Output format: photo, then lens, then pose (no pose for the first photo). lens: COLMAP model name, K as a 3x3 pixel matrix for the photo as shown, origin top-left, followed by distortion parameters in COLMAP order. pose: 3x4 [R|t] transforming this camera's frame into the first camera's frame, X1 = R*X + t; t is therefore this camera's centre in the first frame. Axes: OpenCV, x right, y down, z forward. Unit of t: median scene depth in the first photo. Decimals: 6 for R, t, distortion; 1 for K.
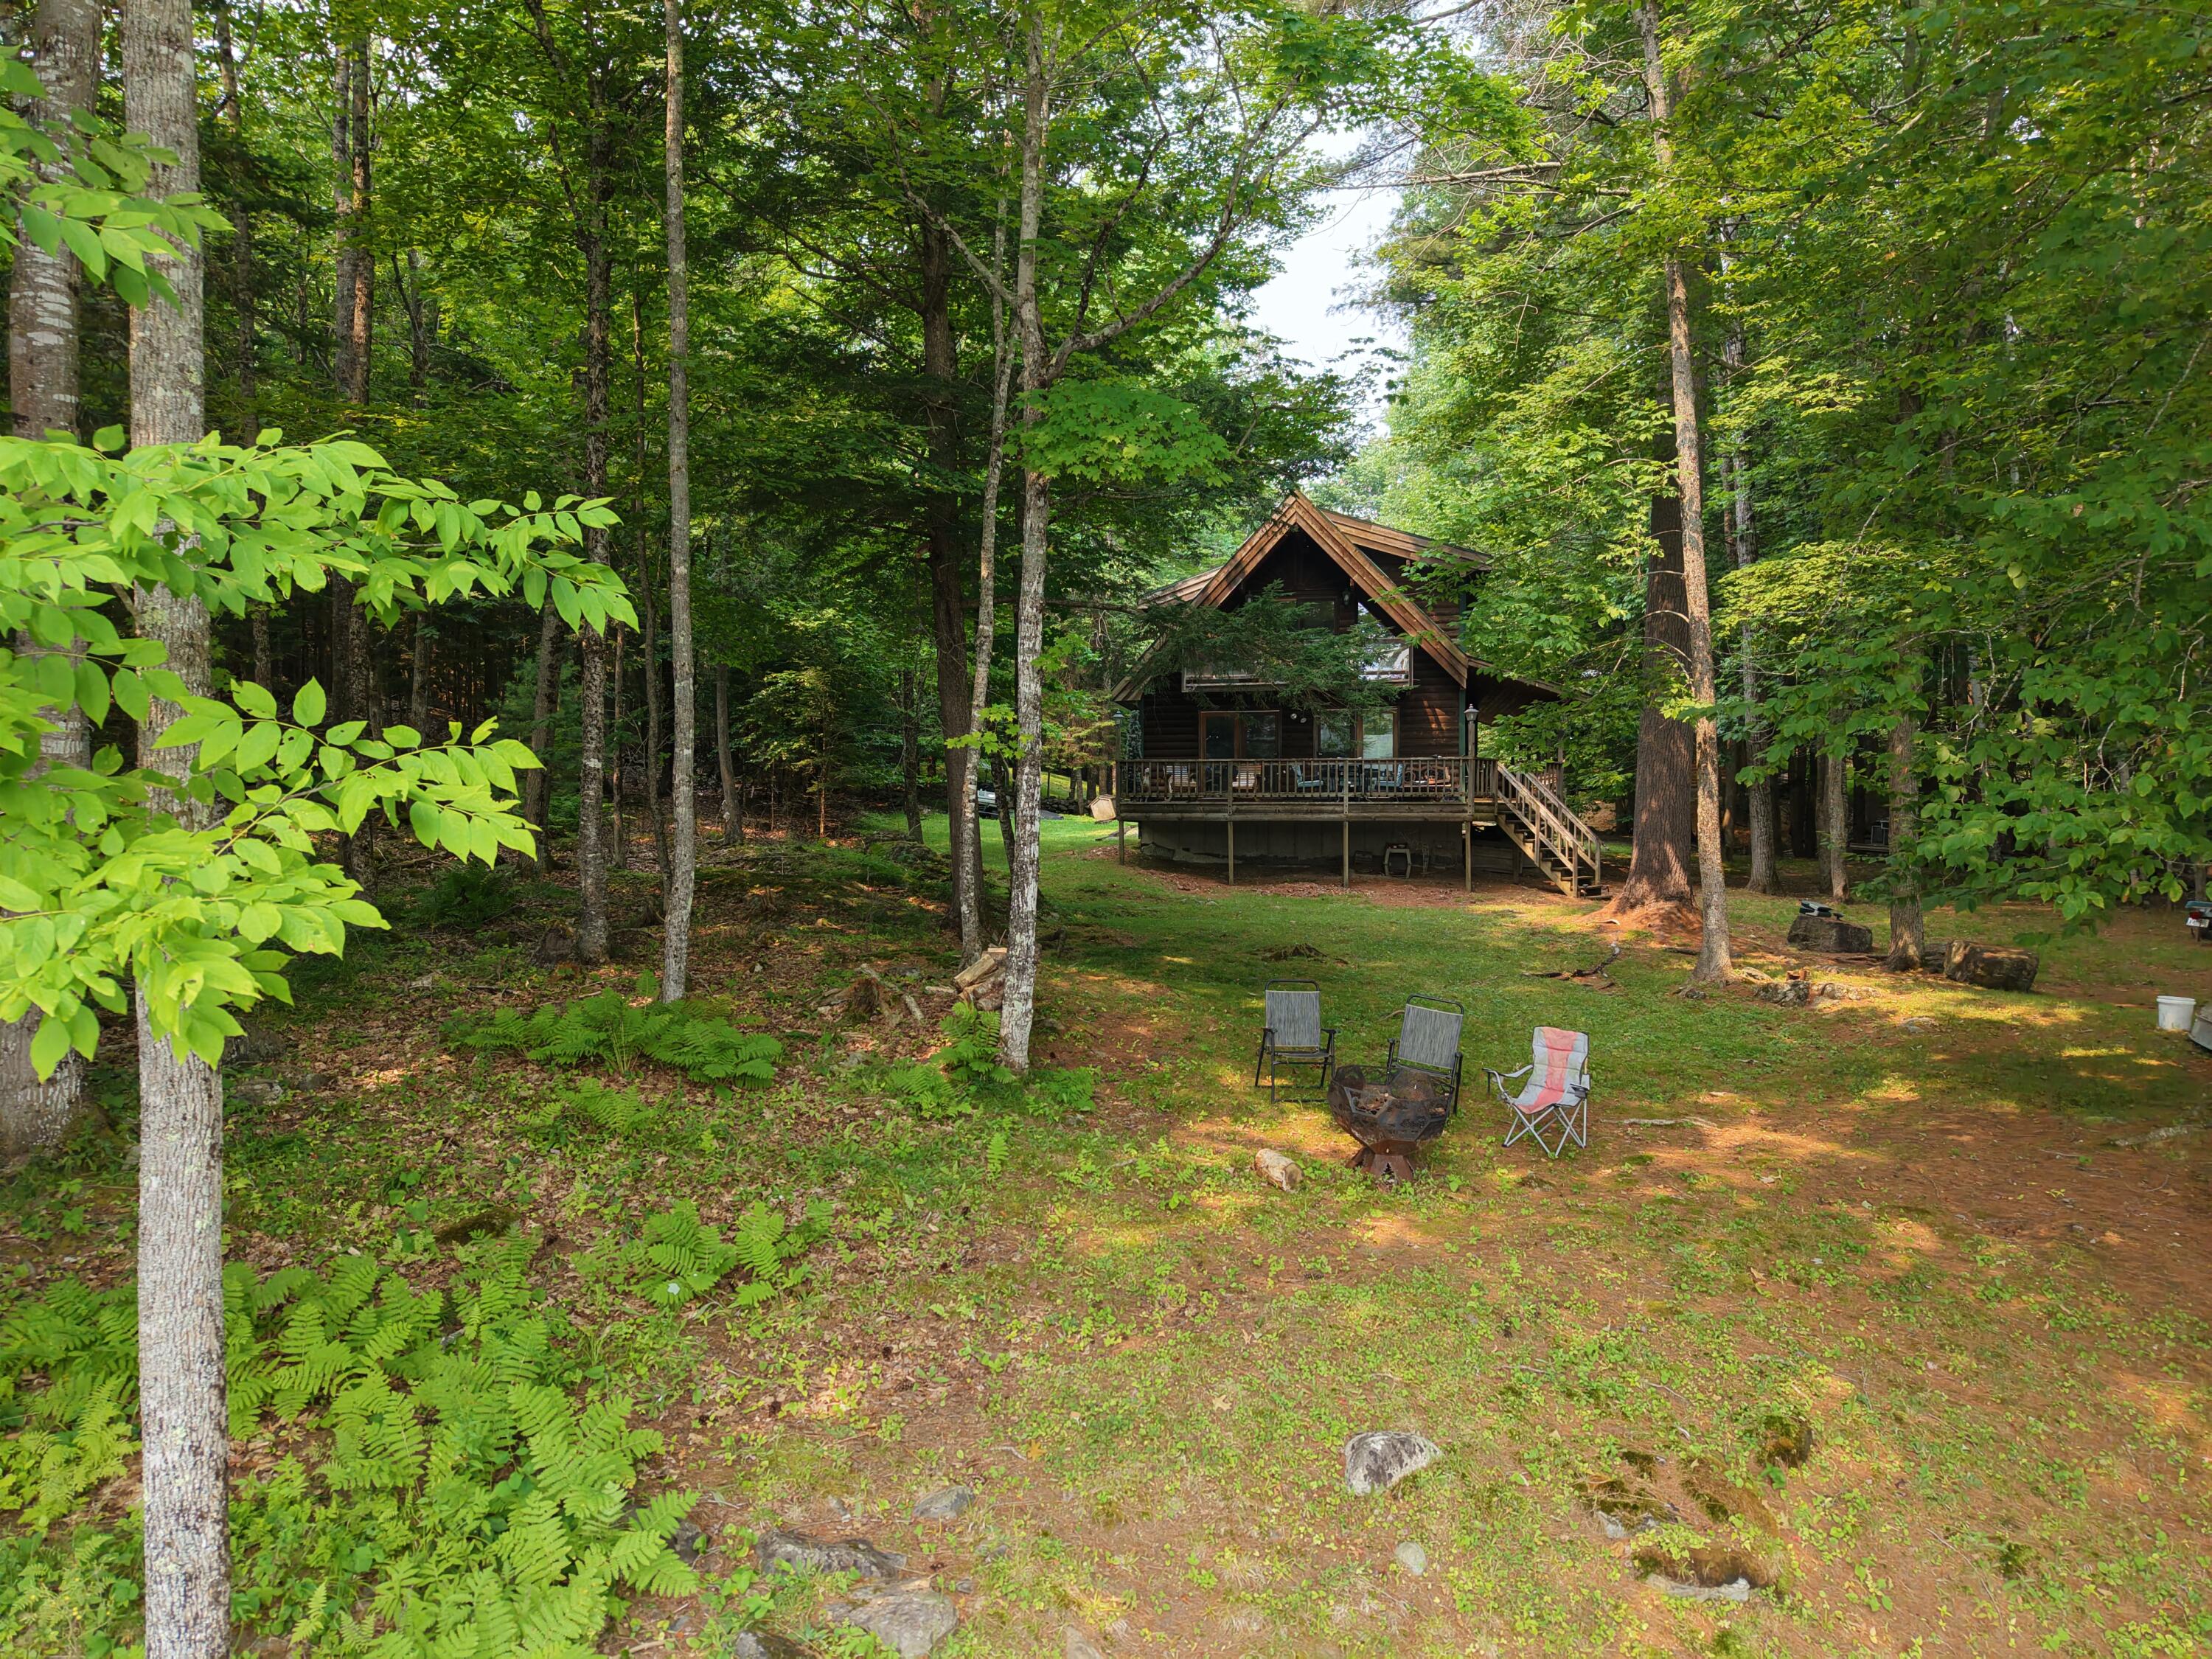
lens RADIAL K [[1465.2, 0, 1100.5], [0, 1465.2, 827.2], [0, 0, 1]] dist [0.016892, -0.001325]
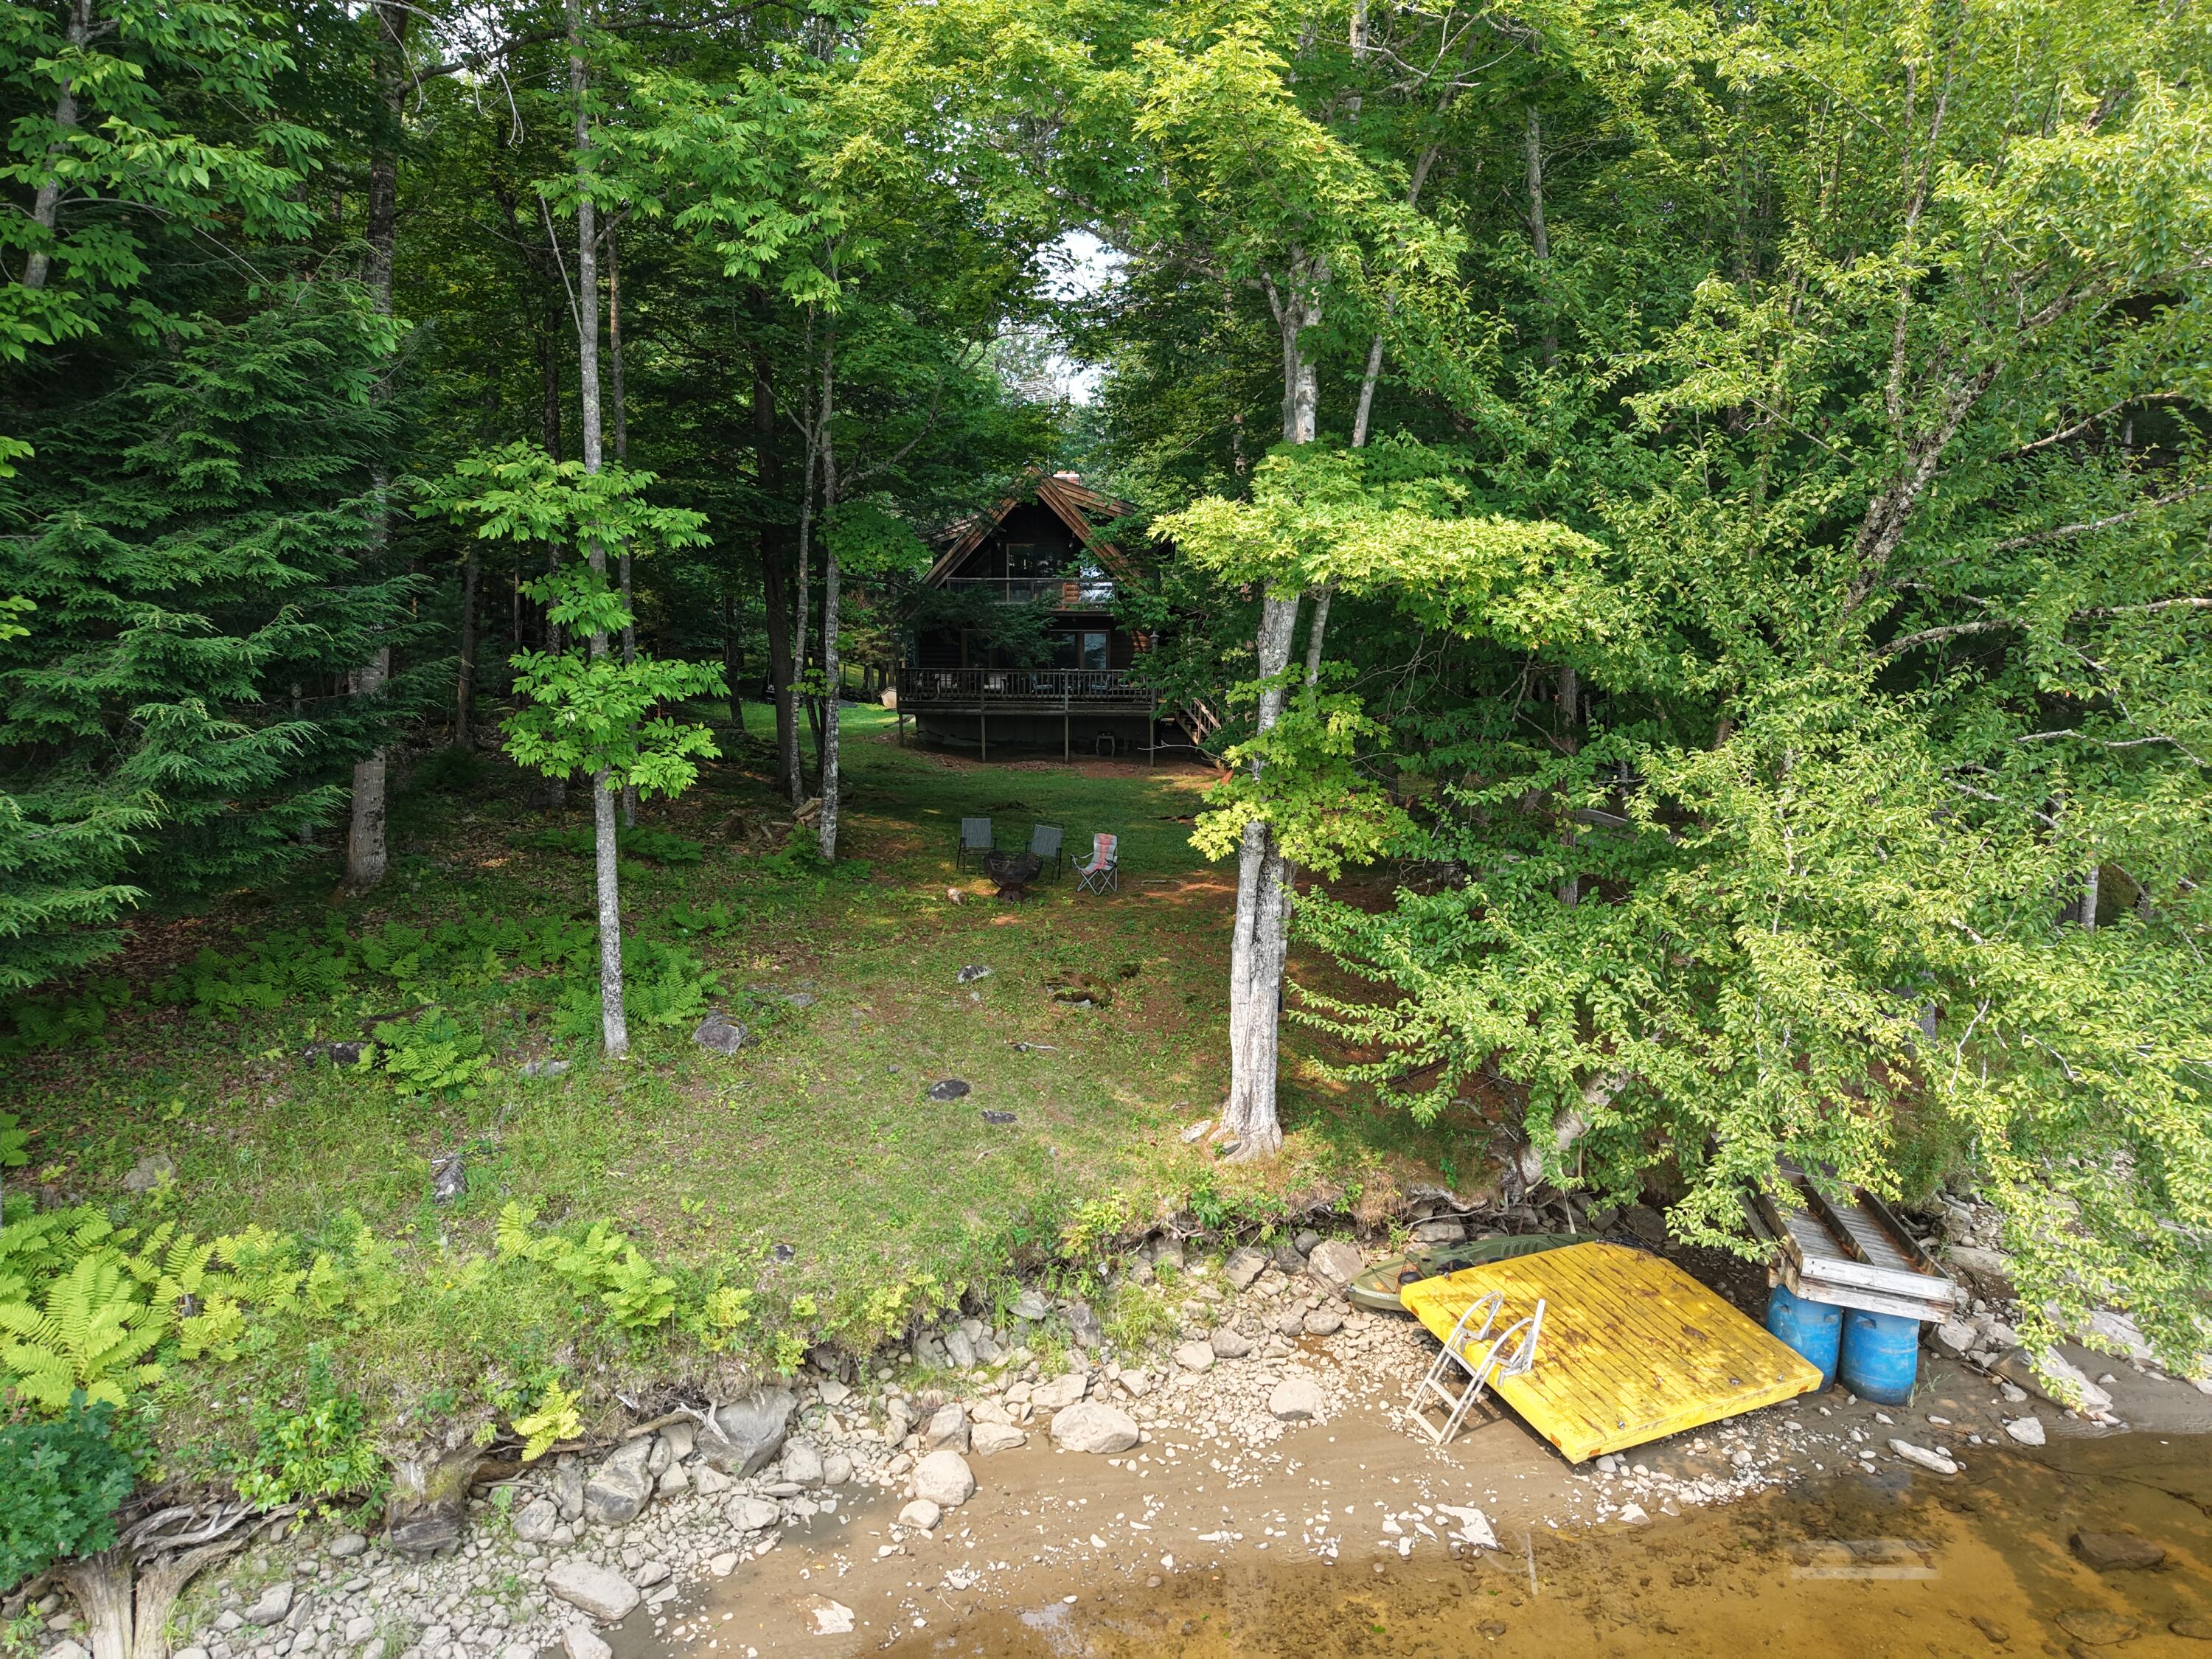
lens RADIAL K [[1465.2, 0, 1127.8], [0, 1465.2, 830.0], [0, 0, 1]] dist [0.016892, -0.001325]
pose [[0.988206, -0.010359, 0.152780, 0.034887], [-0.002787, 0.996328, 0.085578, -0.035360], [-0.153106, -0.084995, 0.984548, -0.886564]]
